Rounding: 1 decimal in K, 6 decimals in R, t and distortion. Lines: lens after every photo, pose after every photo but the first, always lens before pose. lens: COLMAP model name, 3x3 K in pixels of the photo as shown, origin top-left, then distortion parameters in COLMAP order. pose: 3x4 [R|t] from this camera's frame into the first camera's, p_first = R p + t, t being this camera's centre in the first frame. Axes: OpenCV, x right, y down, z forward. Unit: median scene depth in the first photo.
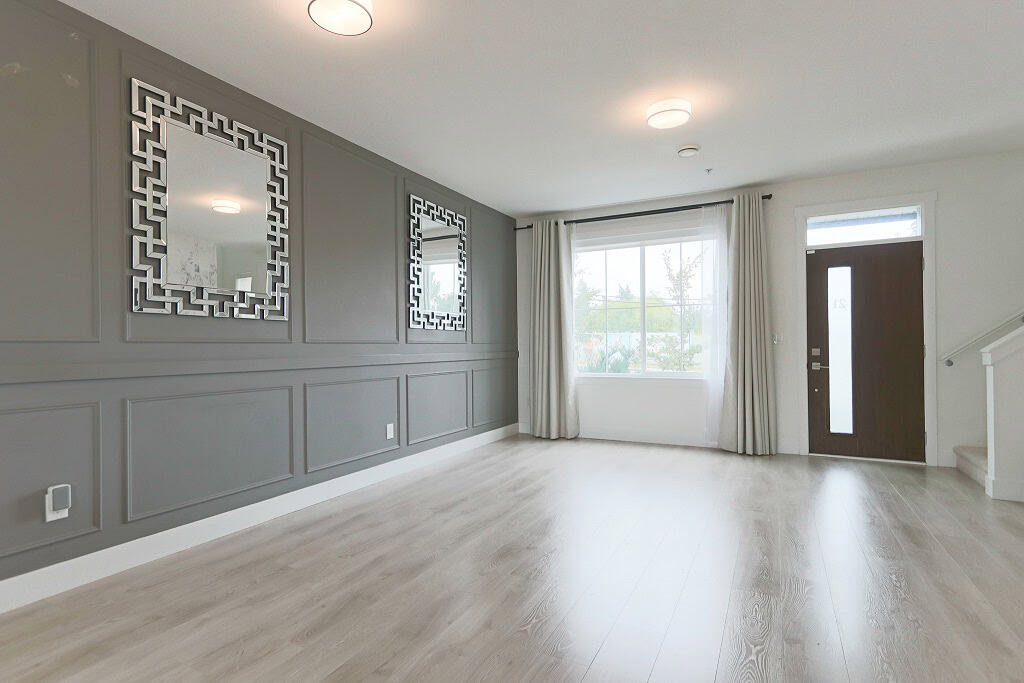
lens RADIAL K [[517.0, 0, 509.2], [0, 517.0, 345.0], [0, 0, 1]] dist [0.008190, 0.000300]
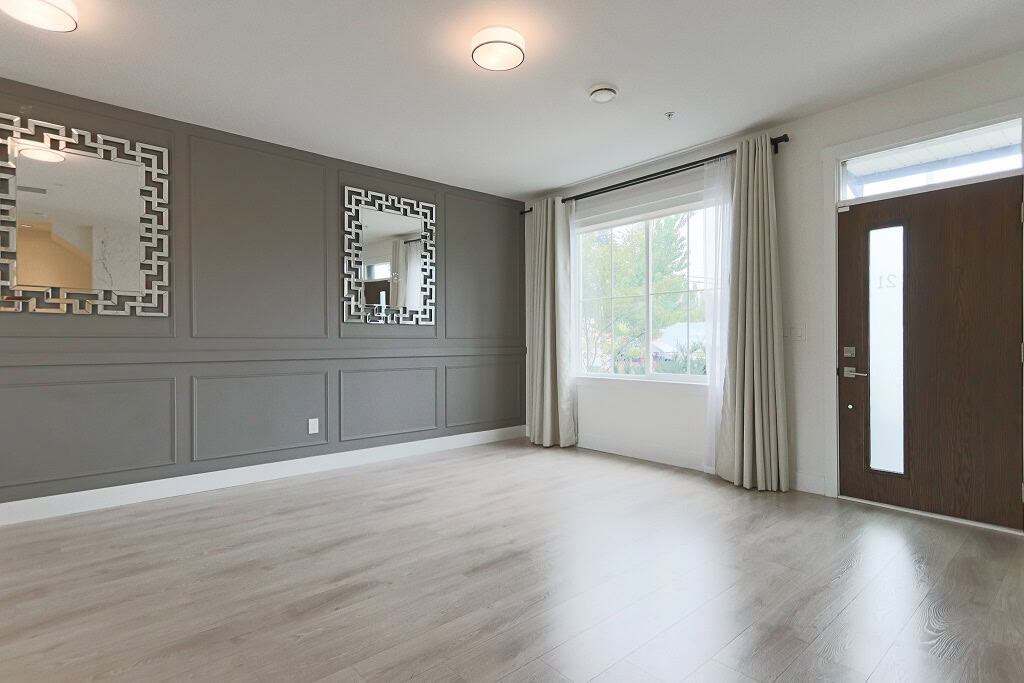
lens RADIAL K [[517.0, 0, 513.4], [0, 517.0, 345.5], [0, 0, 1]] dist [0.008190, 0.000300]
pose [[0.930705, 0.008231, -0.365679, 0.430805], [-0.003947, 0.999915, 0.012463, -0.002525], [0.365751, -0.010156, 0.930657, 0.185215]]
